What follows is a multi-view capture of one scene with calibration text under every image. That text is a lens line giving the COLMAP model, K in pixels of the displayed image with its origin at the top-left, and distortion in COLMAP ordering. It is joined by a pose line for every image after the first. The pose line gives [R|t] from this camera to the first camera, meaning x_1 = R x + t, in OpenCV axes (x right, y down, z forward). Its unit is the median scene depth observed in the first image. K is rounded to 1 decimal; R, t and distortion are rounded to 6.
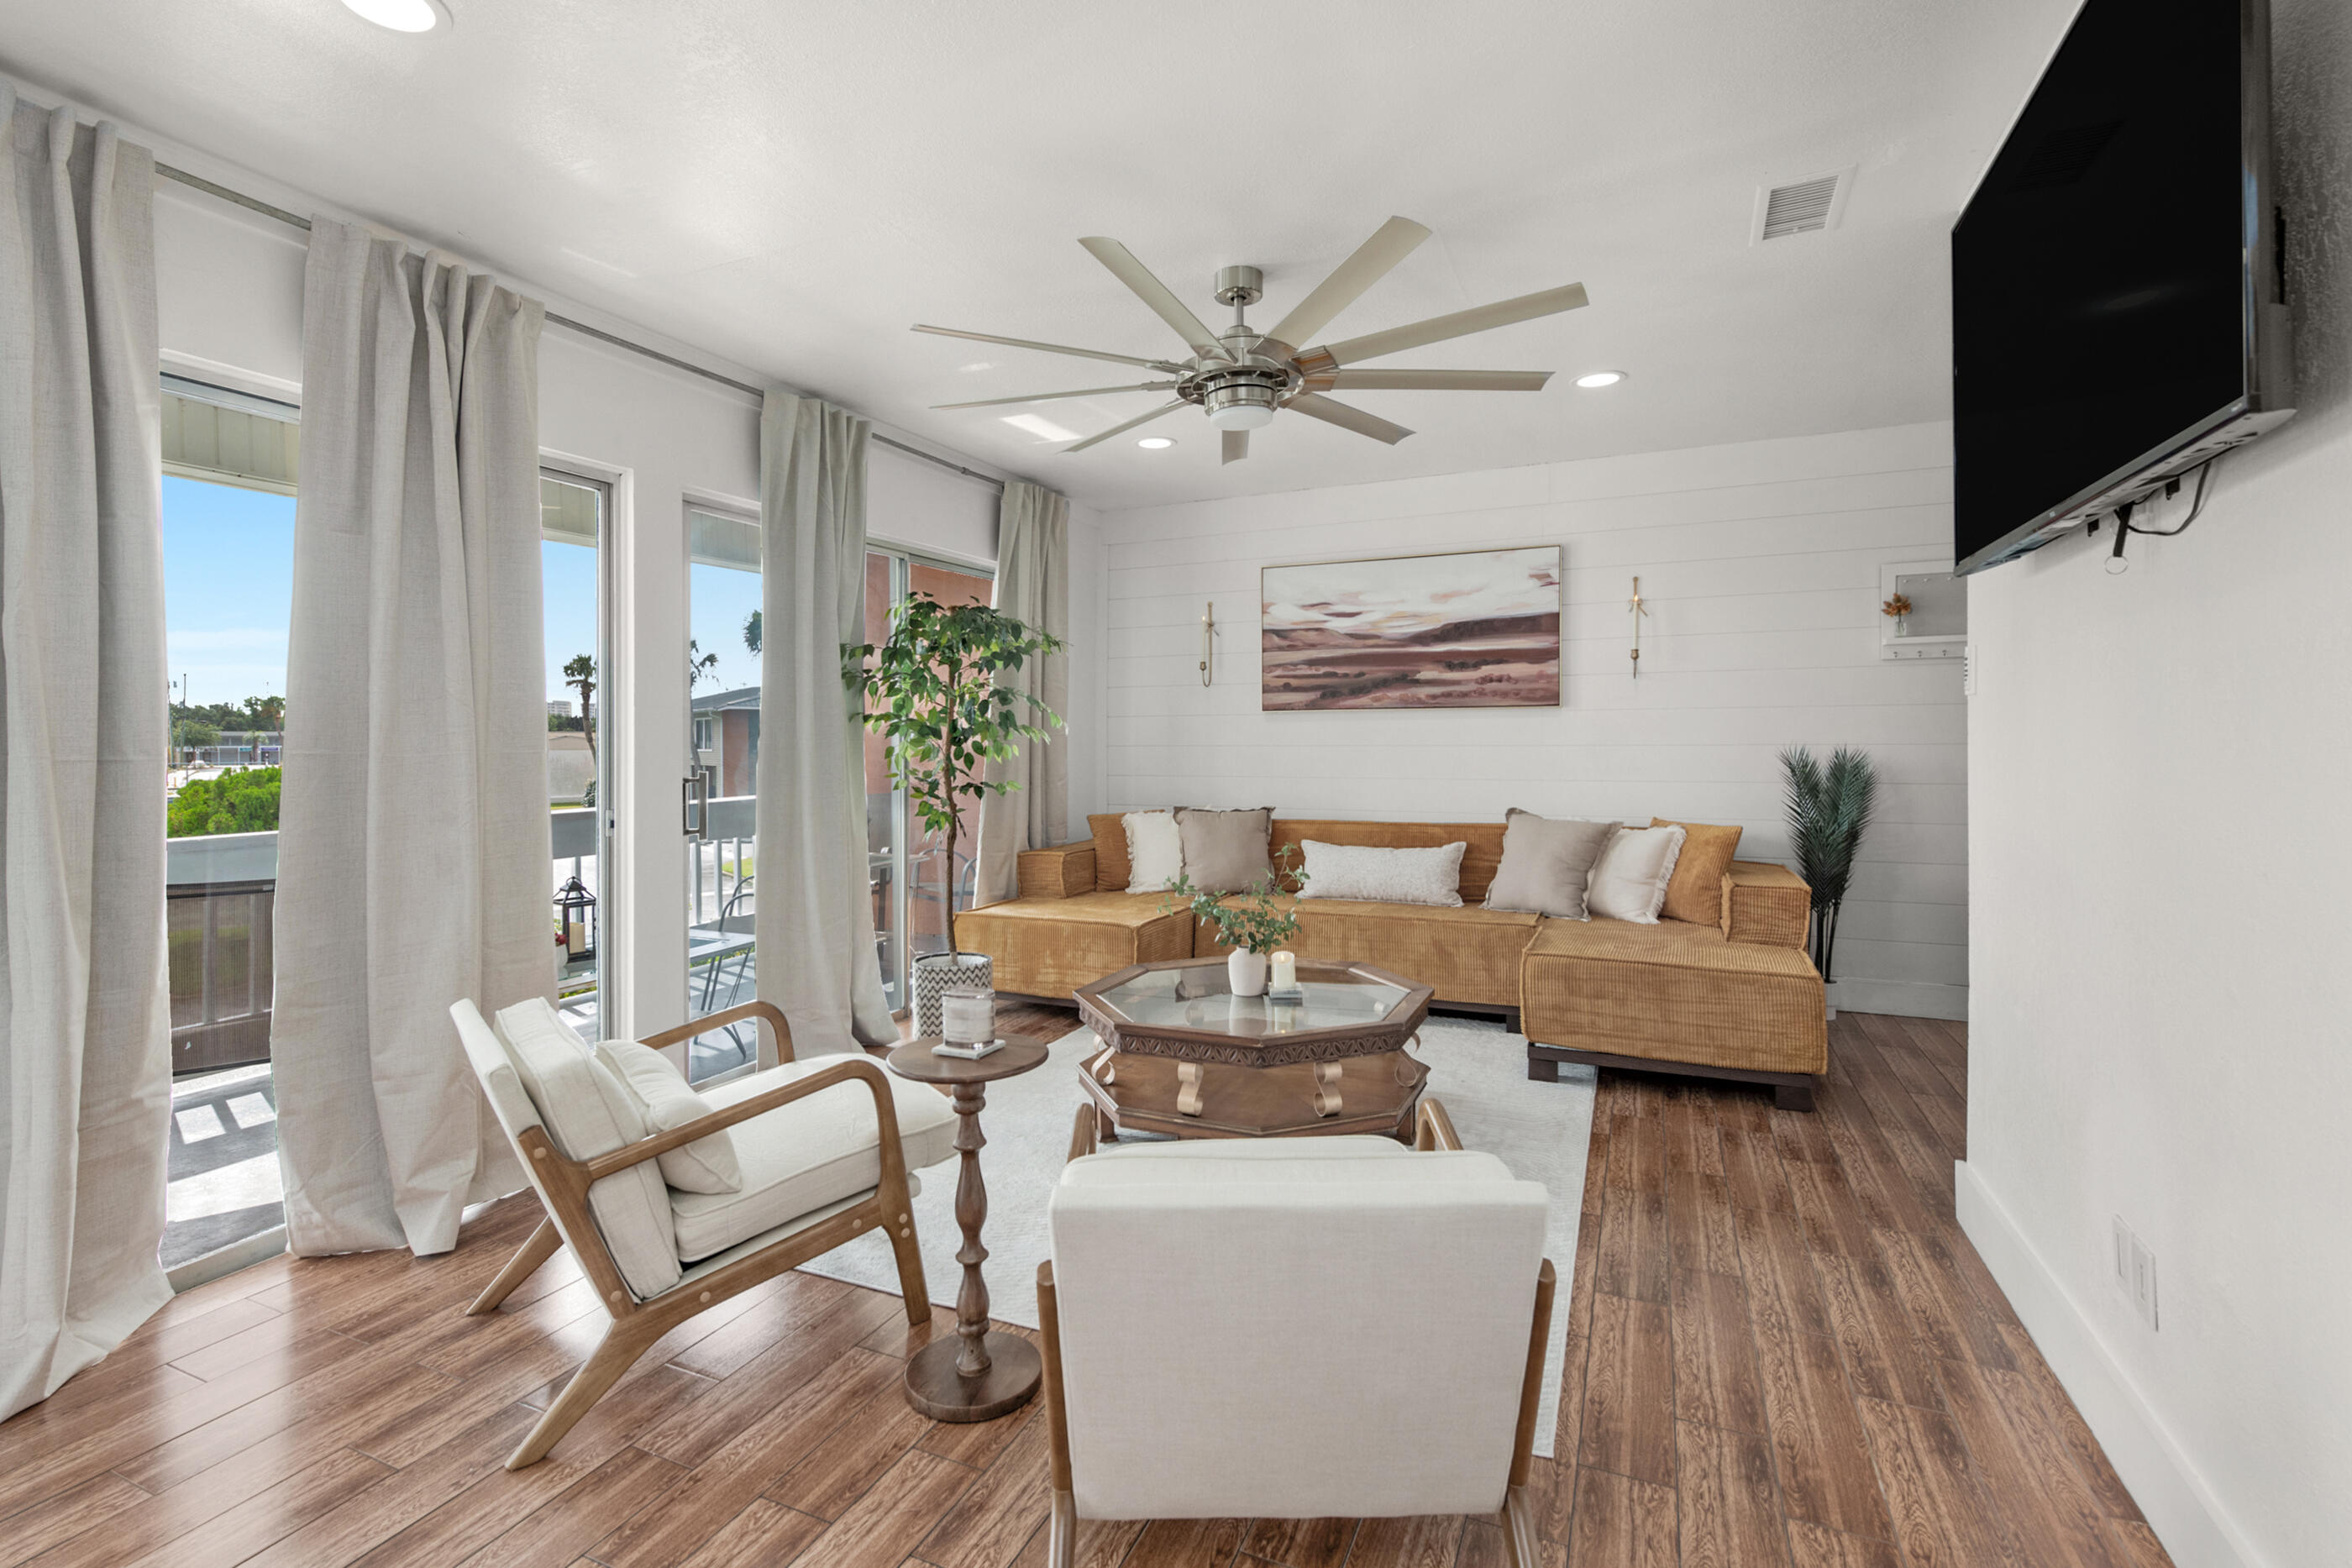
lens RADIAL K [[988.7, 0, 1181.2], [0, 988.7, 774.2], [0, 0, 1]] dist [0.002336, -0.000478]
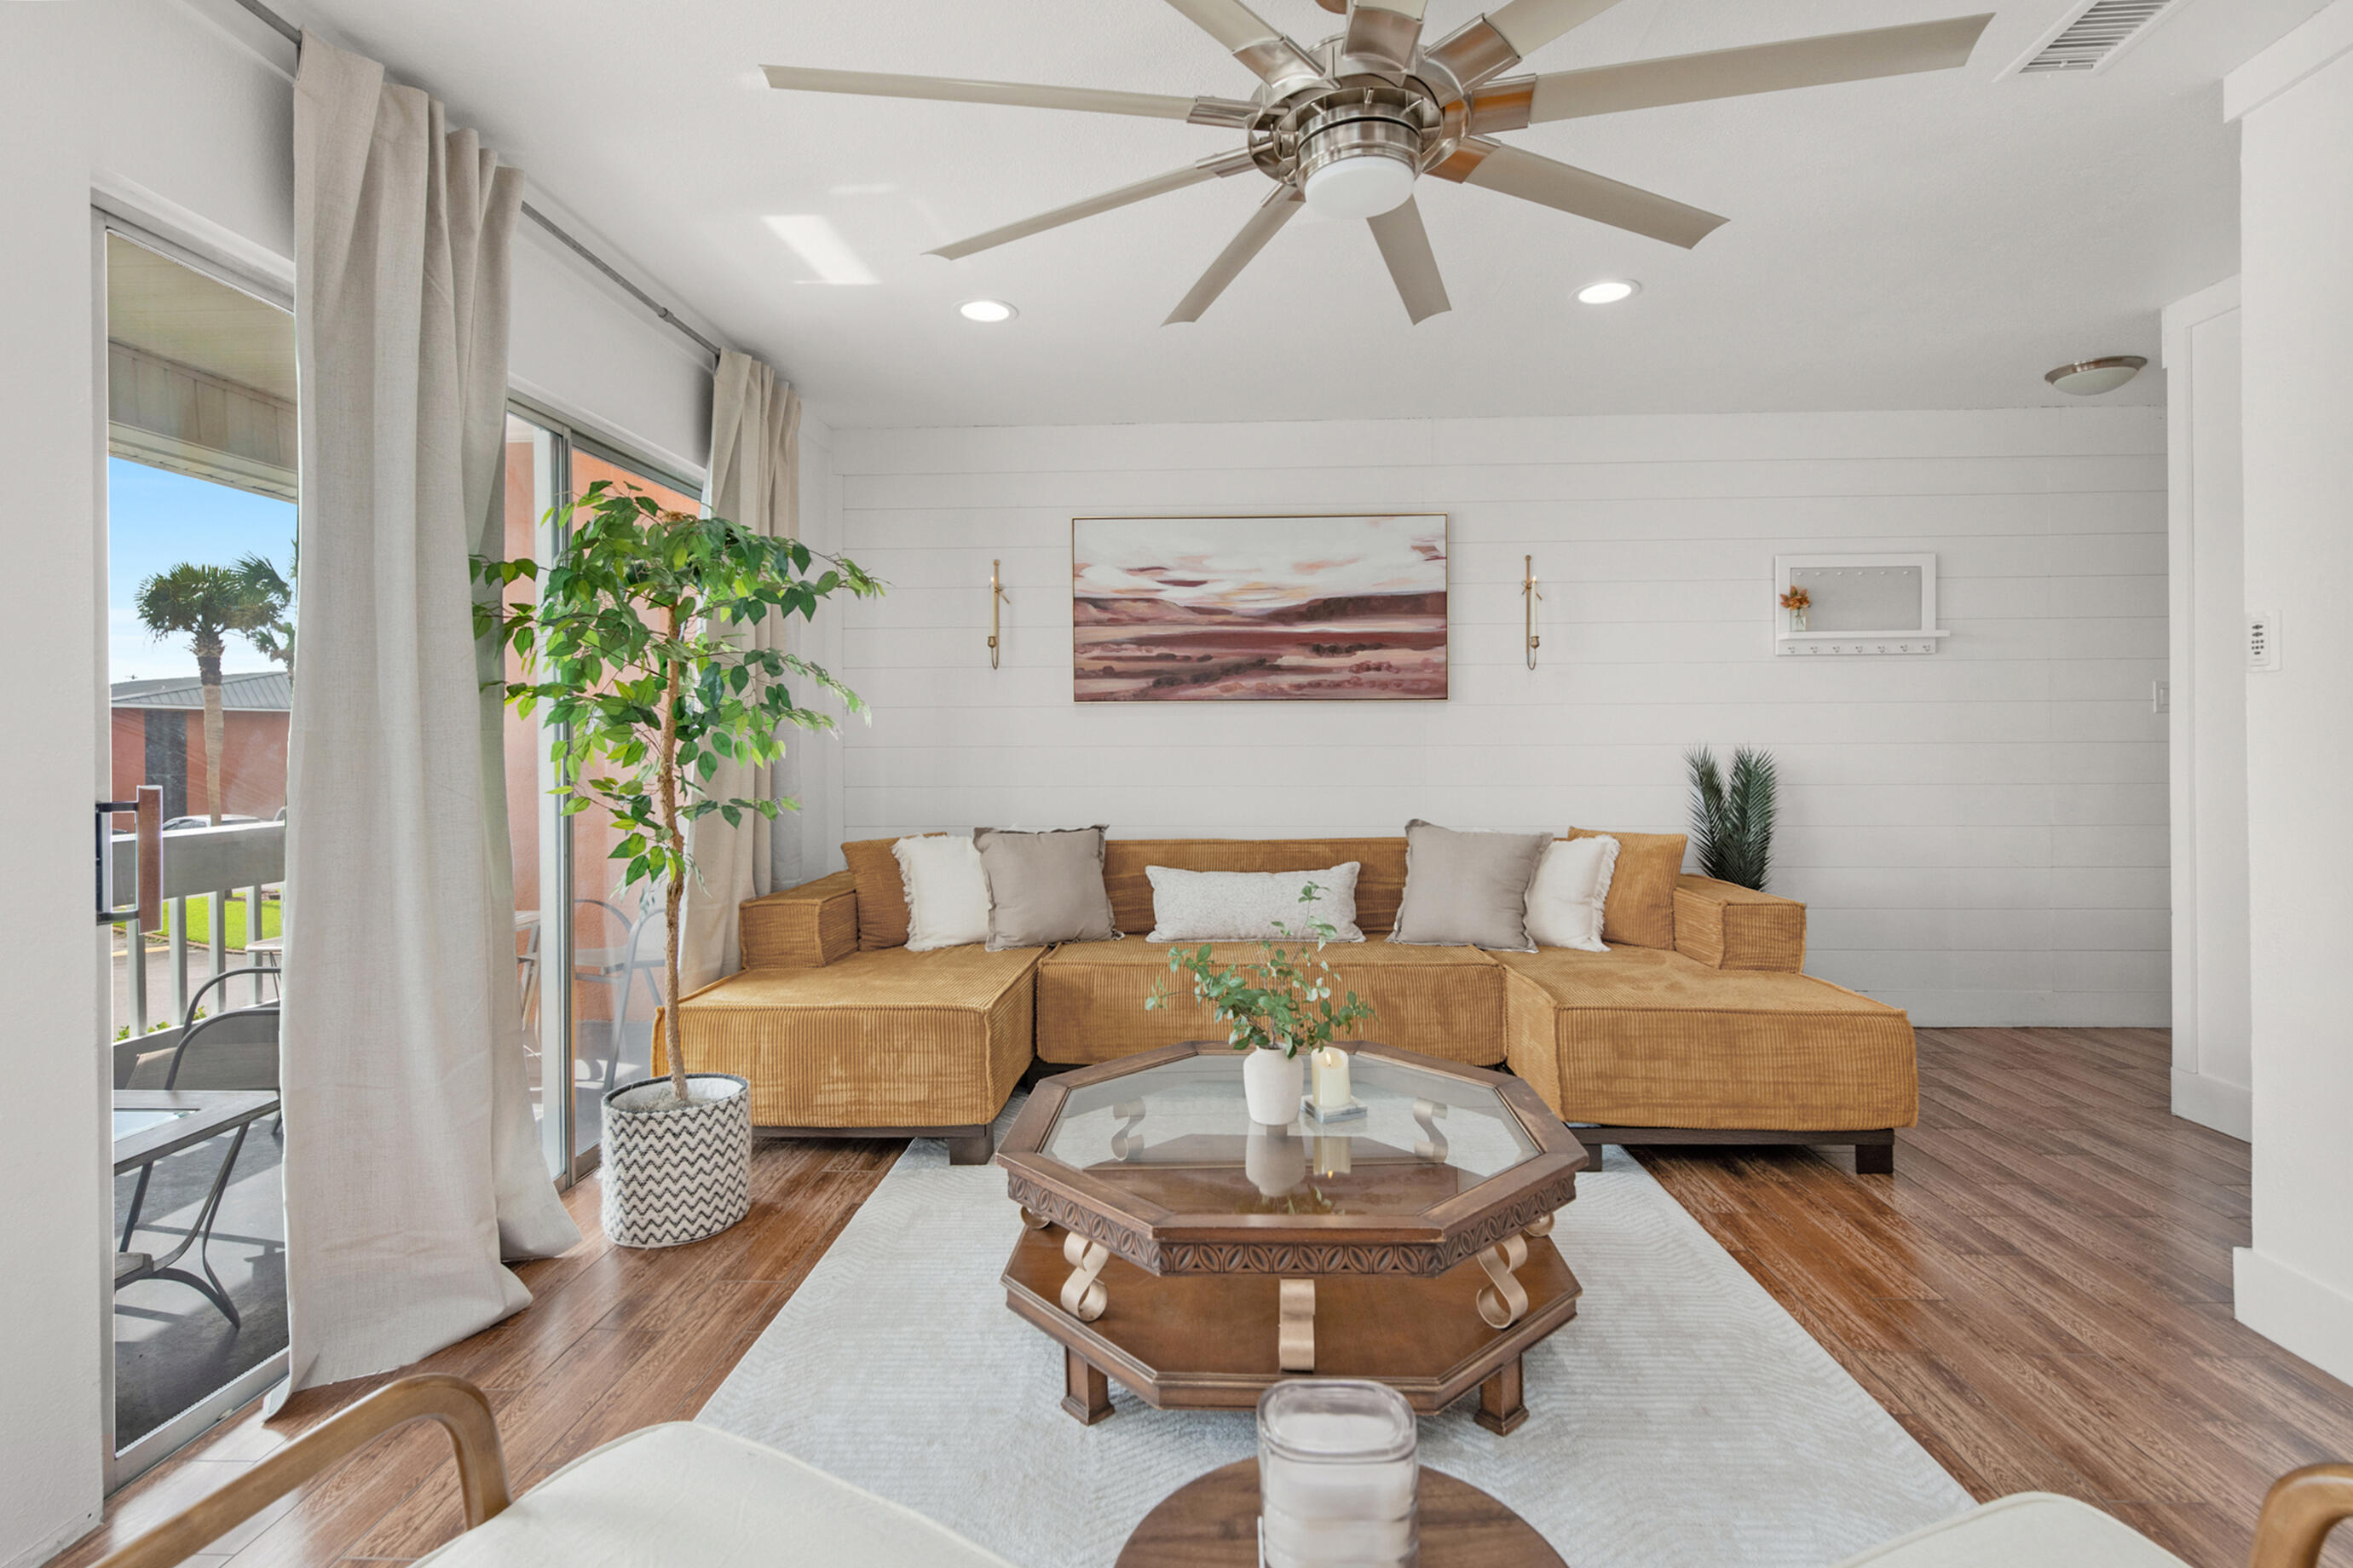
lens RADIAL K [[989.2, 0, 1181.7], [0, 989.2, 774.2], [0, 0, 1]] dist [0.002336, -0.000478]
pose [[0.924133, -0.007004, 0.382007, -0.172108], [0.010865, 0.999909, -0.007952, 0.000375], [-0.381917, 0.011499, 0.924125, 0.308541]]
